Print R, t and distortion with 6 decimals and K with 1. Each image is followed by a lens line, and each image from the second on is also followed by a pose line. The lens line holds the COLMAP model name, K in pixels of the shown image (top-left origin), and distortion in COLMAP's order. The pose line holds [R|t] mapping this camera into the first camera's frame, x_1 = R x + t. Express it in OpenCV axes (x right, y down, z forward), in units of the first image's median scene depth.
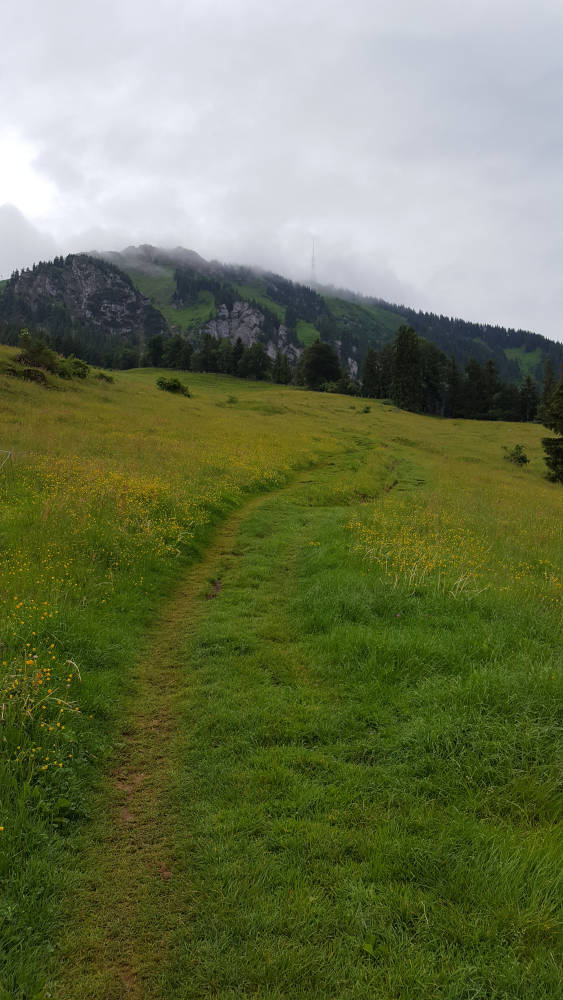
lens RADIAL K [[813.6, 0, 283.1], [0, 813.6, 501.5], [0, 0, 1]] dist [0.089779, 0.000692]
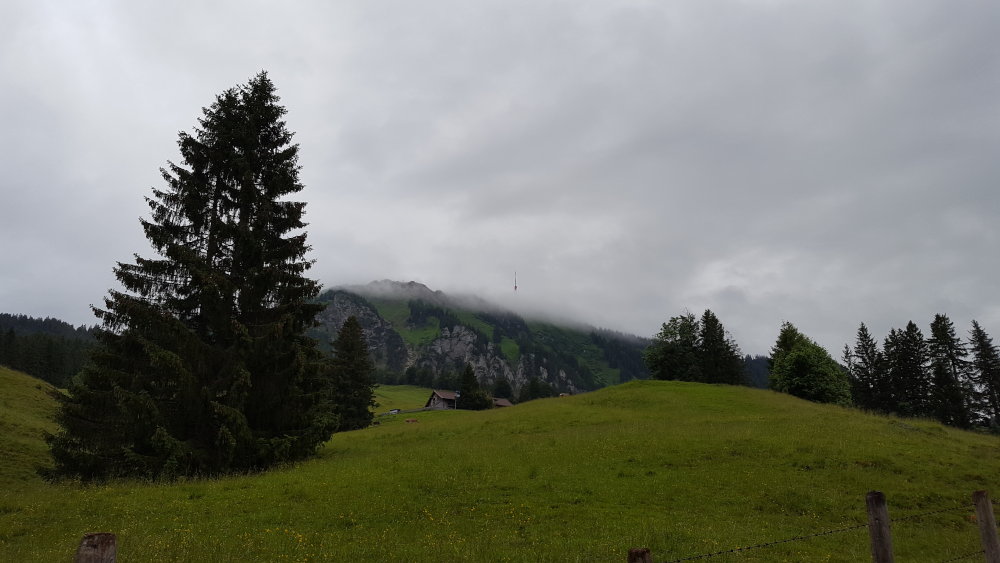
lens RADIAL K [[813.6, 0, 503.7], [0, 813.6, 281.3], [0, 0, 1]] dist [0.089779, 0.000692]
pose [[0.999952, -0.005060, 0.008428, 0.010112], [0.007044, 0.966826, -0.255338, 0.026205], [-0.006857, 0.255385, 0.966815, -0.304105]]
